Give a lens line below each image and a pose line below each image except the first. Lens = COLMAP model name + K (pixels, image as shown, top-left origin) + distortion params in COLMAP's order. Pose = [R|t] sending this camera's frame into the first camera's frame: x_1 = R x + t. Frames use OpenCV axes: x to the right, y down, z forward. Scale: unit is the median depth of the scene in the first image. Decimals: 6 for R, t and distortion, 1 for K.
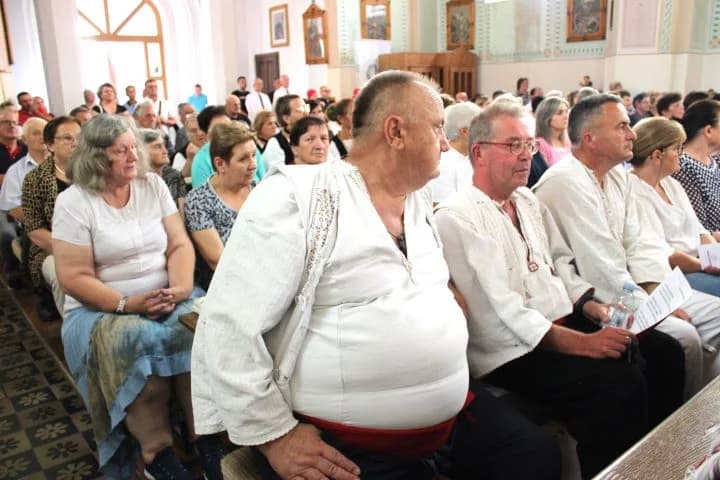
lens RADIAL K [[611.4, 0, 358.4], [0, 611.4, 241.1], [0, 0, 1]] dist [-0.125491, 0.094653]
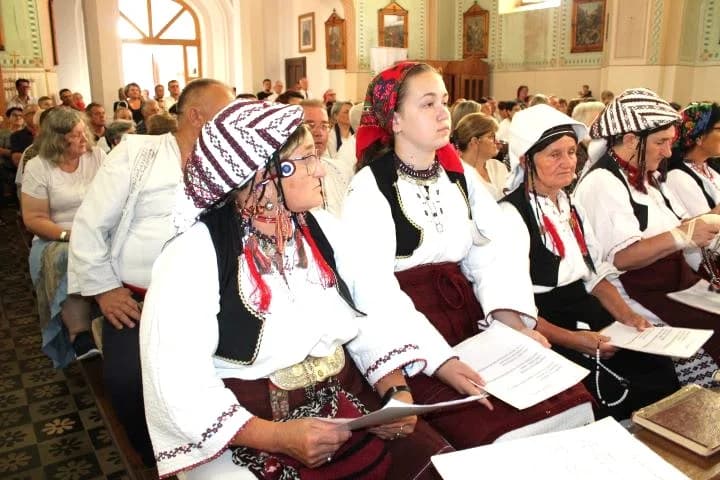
lens RADIAL K [[611.4, 0, 358.2], [0, 611.4, 243.9], [0, 0, 1]] dist [-0.125491, 0.094653]
pose [[0.995741, 0.042034, -0.082054, 0.071939], [-0.042337, 0.999101, -0.001955, 0.016793], [0.081898, 0.005420, 0.996626, -0.062789]]
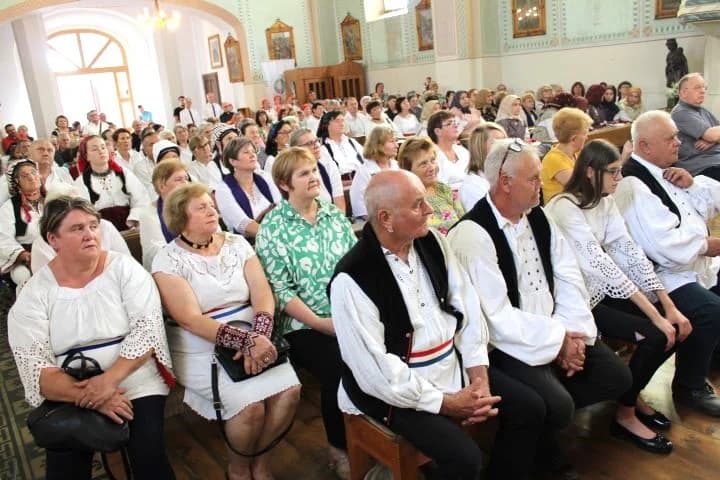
lens RADIAL K [[611.4, 0, 358.8], [0, 611.4, 242.0], [0, 0, 1]] dist [-0.125491, 0.094653]
pose [[0.996730, -0.058890, -0.055333, 0.244664], [0.059731, 0.998121, 0.013655, 0.045123], [0.054424, -0.016915, 0.998375, -0.277017]]
